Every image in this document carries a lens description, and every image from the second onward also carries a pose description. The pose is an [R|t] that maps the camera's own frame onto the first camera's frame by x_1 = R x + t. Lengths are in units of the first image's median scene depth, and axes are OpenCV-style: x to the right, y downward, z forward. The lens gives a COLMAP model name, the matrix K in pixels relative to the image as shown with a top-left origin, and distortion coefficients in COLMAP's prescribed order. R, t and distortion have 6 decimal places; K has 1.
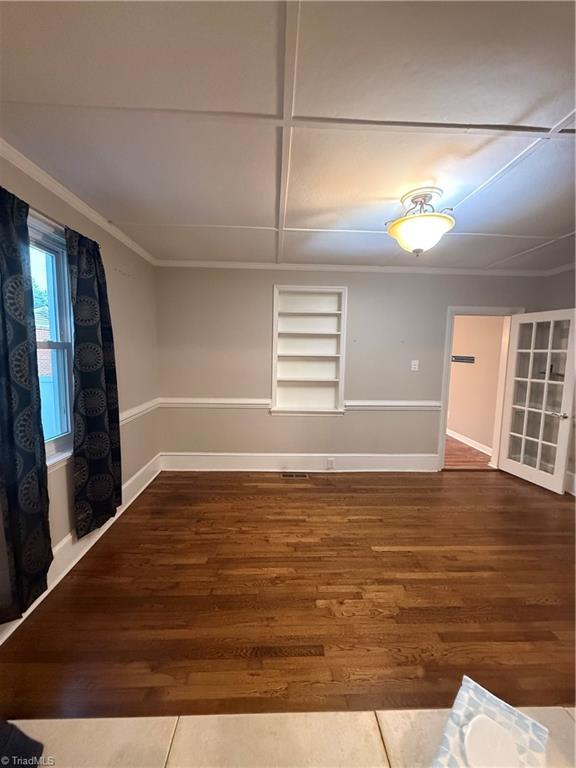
lens RADIAL K [[305.5, 0, 287.6], [0, 305.5, 383.0], [0, 0, 1]] dist [-0.000149, -0.000089]
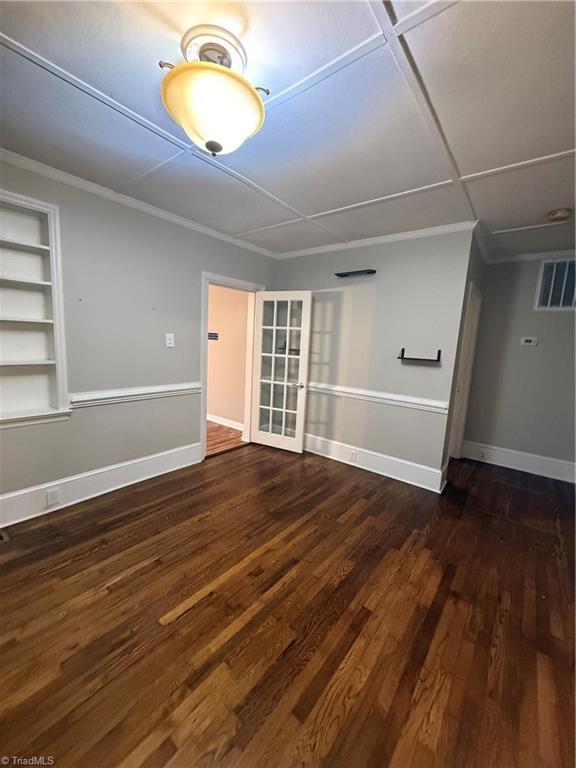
lens RADIAL K [[305.5, 0, 285.6], [0, 305.5, 382.2], [0, 0, 1]] dist [-0.000149, -0.000089]
pose [[0.656088, -0.087384, 0.749608, 0.008573], [0.041356, 0.995944, 0.079903, 0.000540], [-0.753550, -0.021423, 0.657041, 0.267725]]
